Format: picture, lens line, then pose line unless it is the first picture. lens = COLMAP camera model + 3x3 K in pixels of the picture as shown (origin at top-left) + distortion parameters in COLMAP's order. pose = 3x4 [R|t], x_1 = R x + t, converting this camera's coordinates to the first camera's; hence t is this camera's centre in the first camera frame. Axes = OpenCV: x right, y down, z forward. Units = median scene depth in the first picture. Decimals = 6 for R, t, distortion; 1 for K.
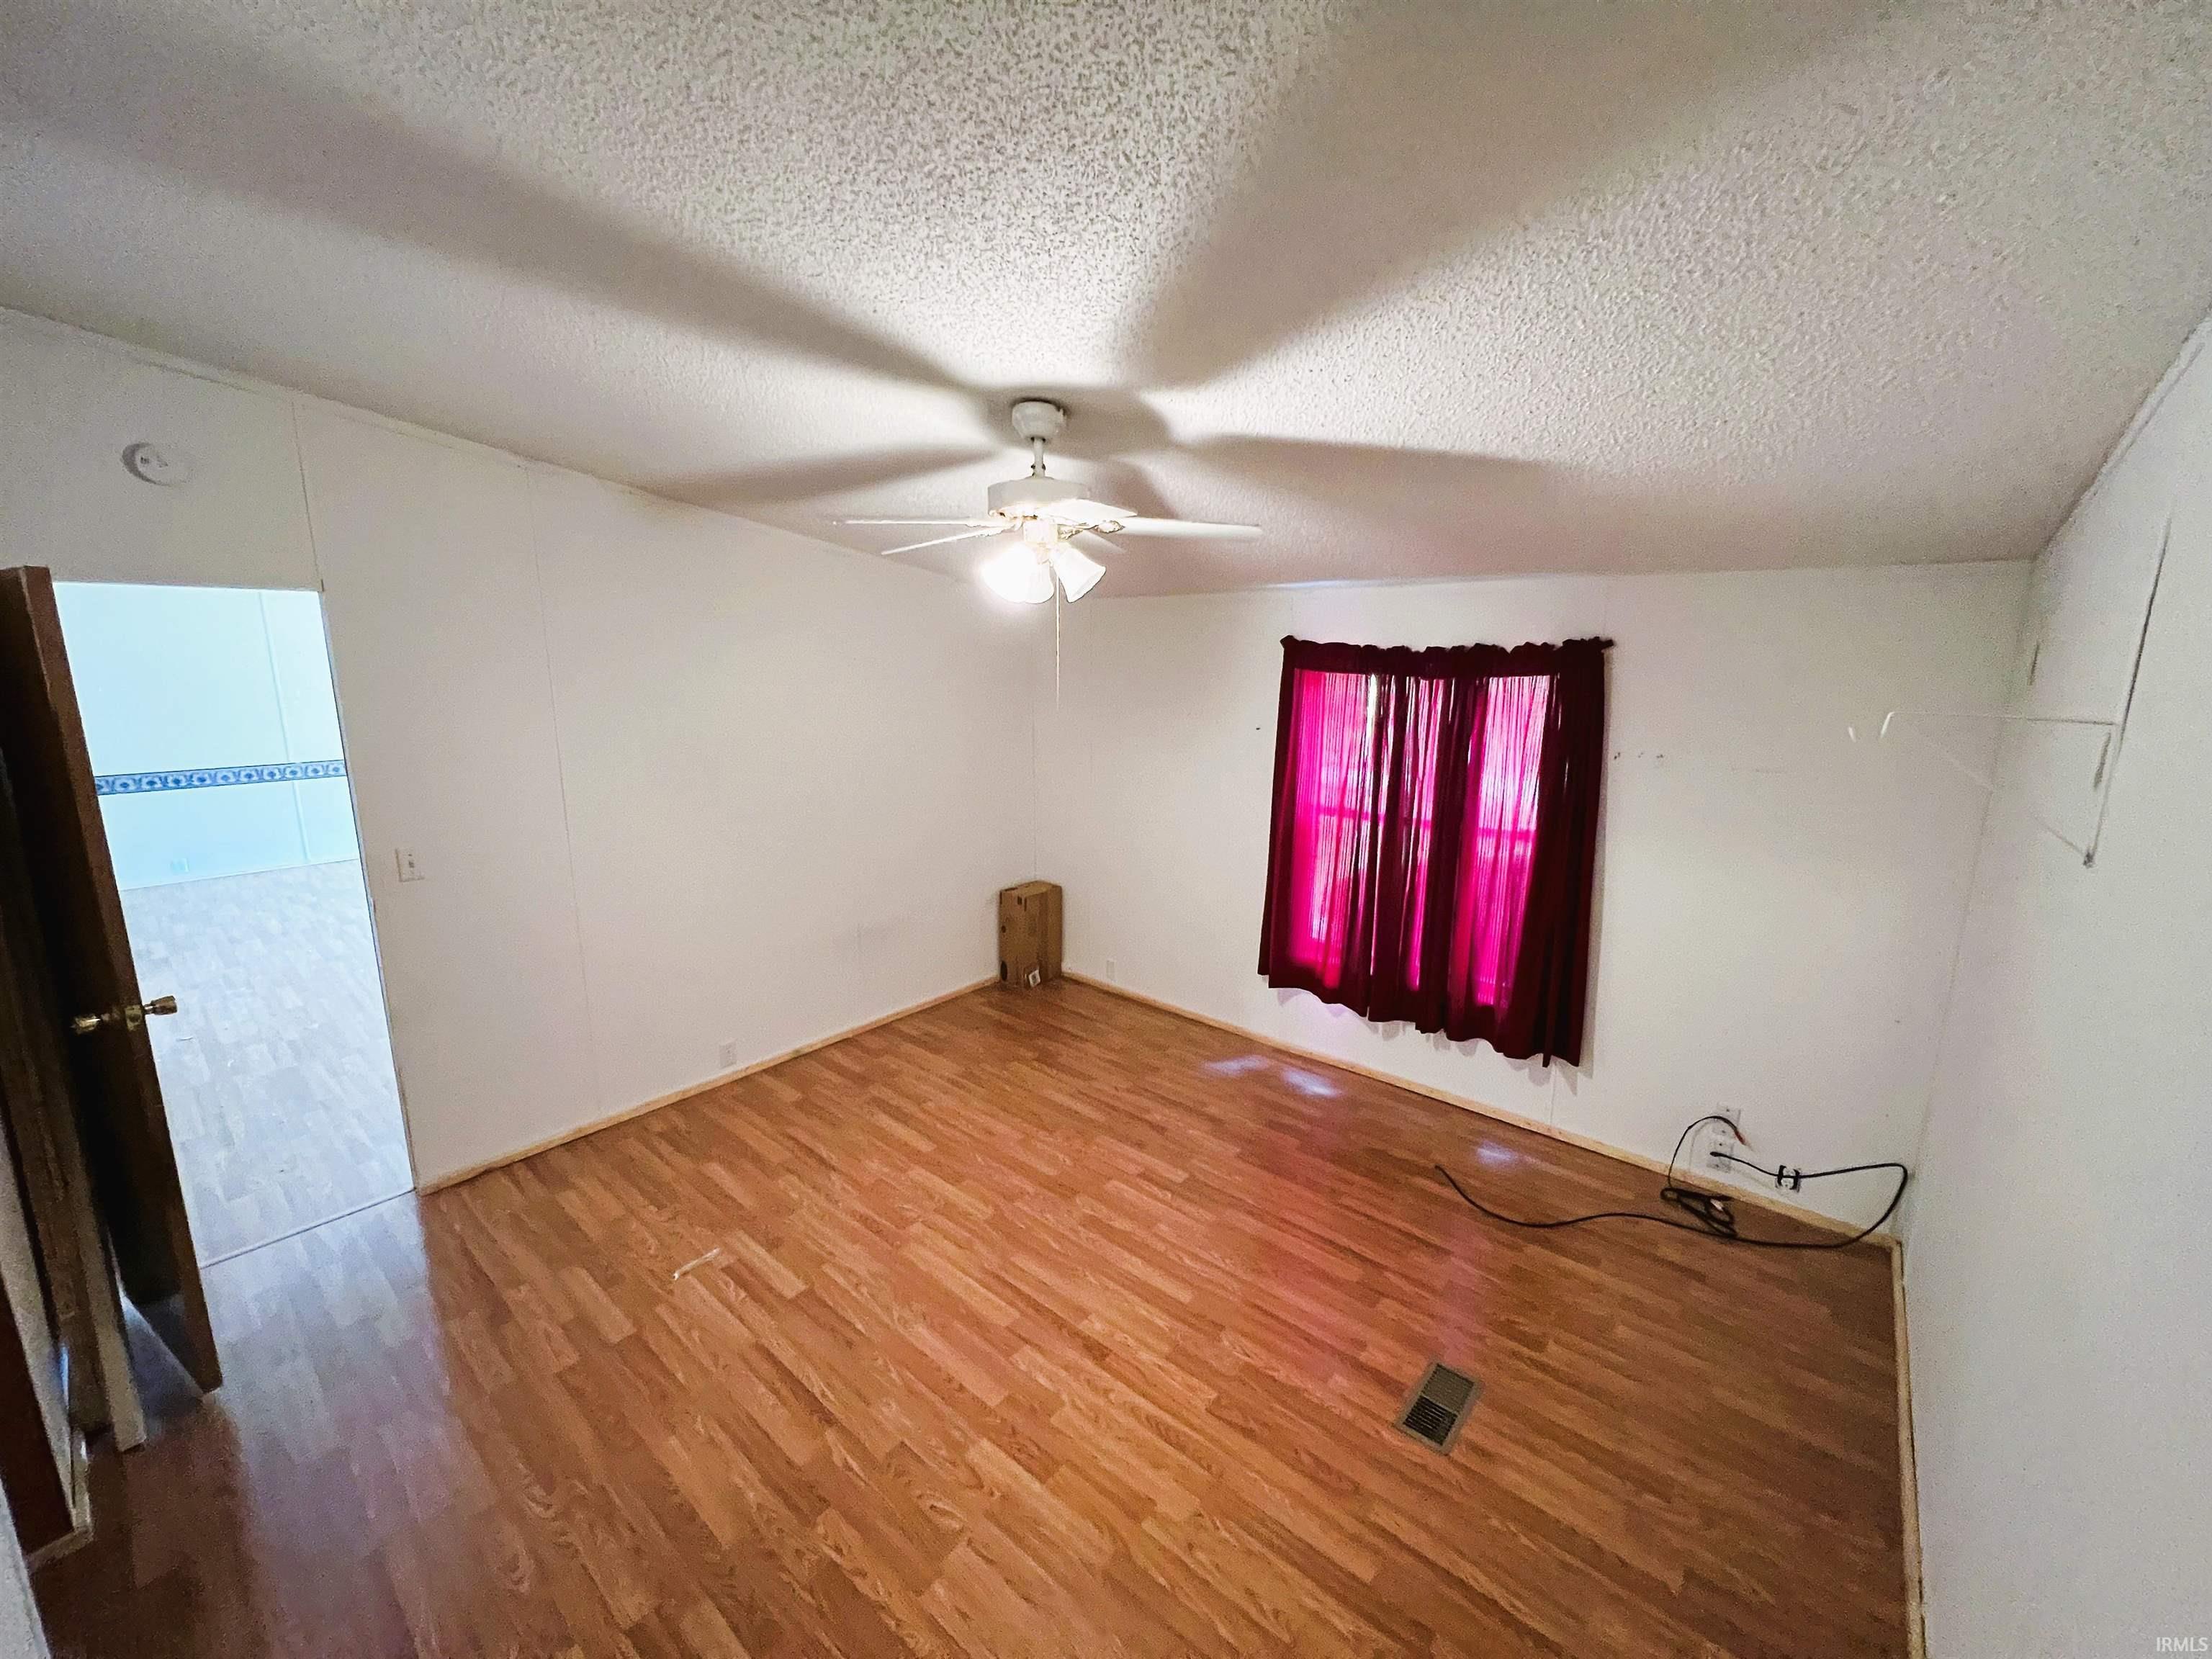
lens RADIAL K [[892.6, 0, 1105.7], [0, 892.6, 823.2], [0, 0, 1]] dist [0.010566, -0.000124]
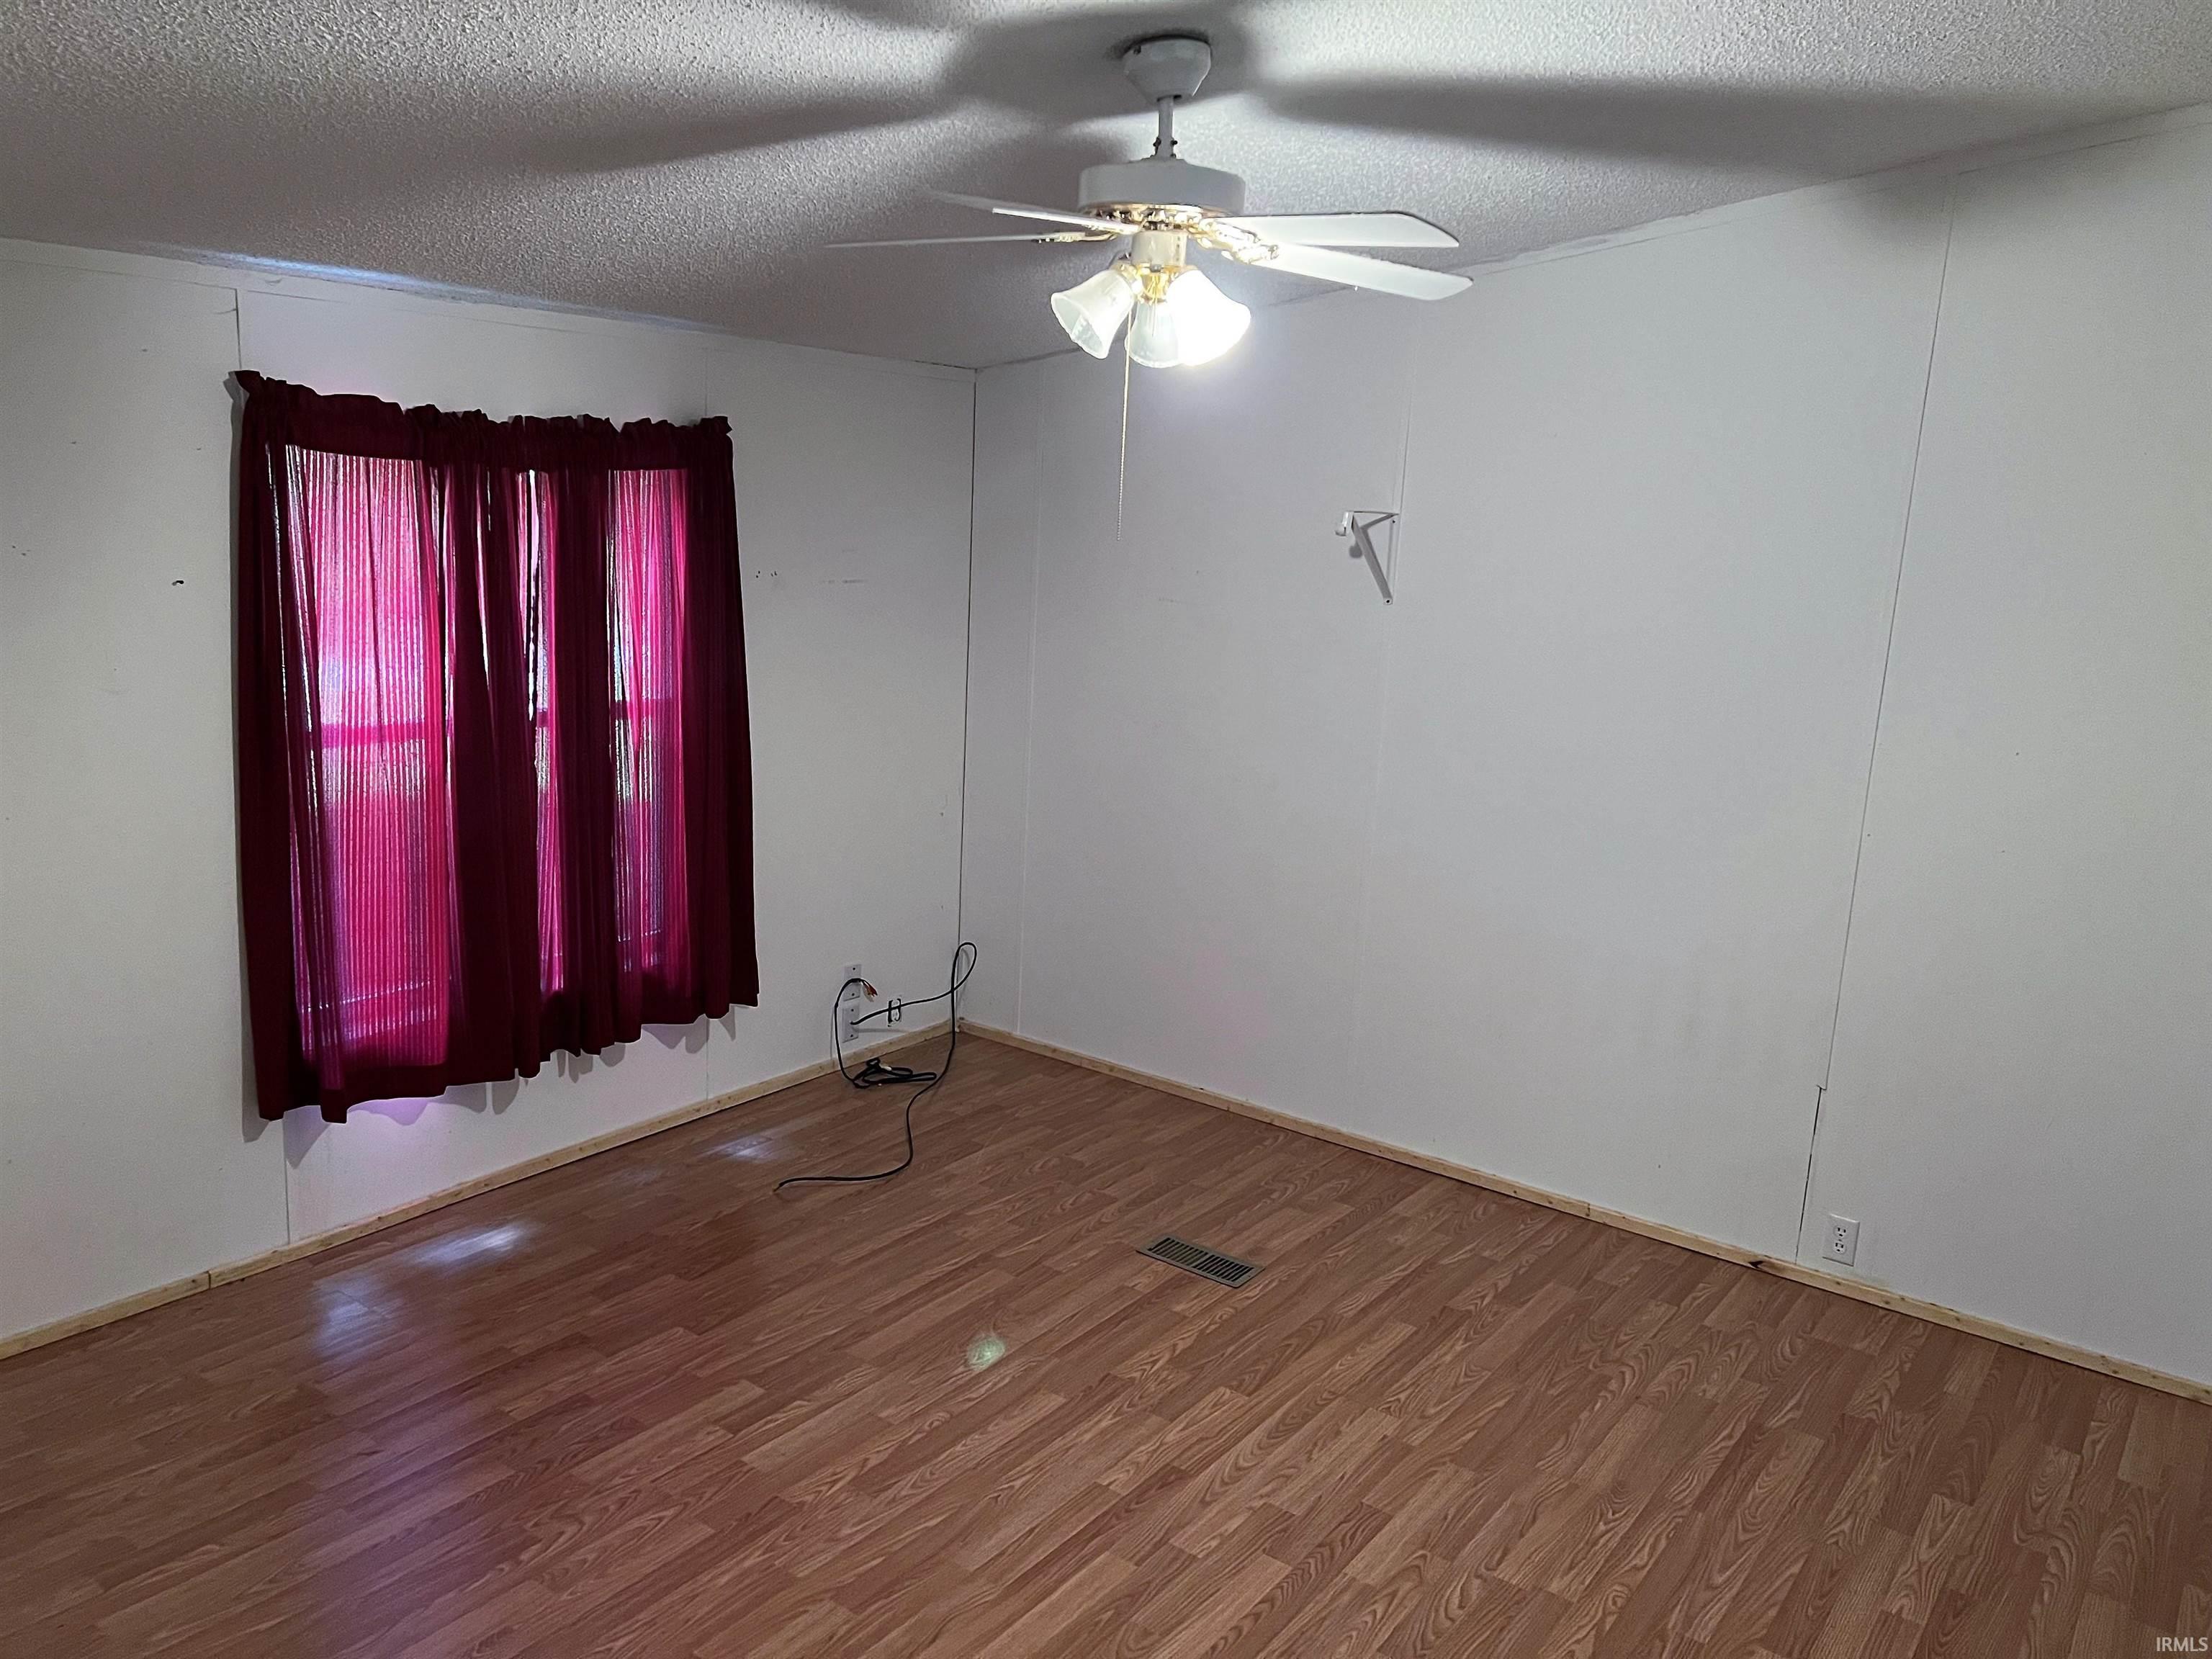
lens RADIAL K [[1655.6, 0, 1109.9], [0, 1655.6, 831.3], [0, 0, 1]] dist [0.057261, -0.003466]
pose [[-0.067306, -0.214297, 0.974447, -1.036586], [0.143076, 0.964494, 0.221991, -0.161249], [-0.987421, 0.154361, -0.034255, 0.914150]]
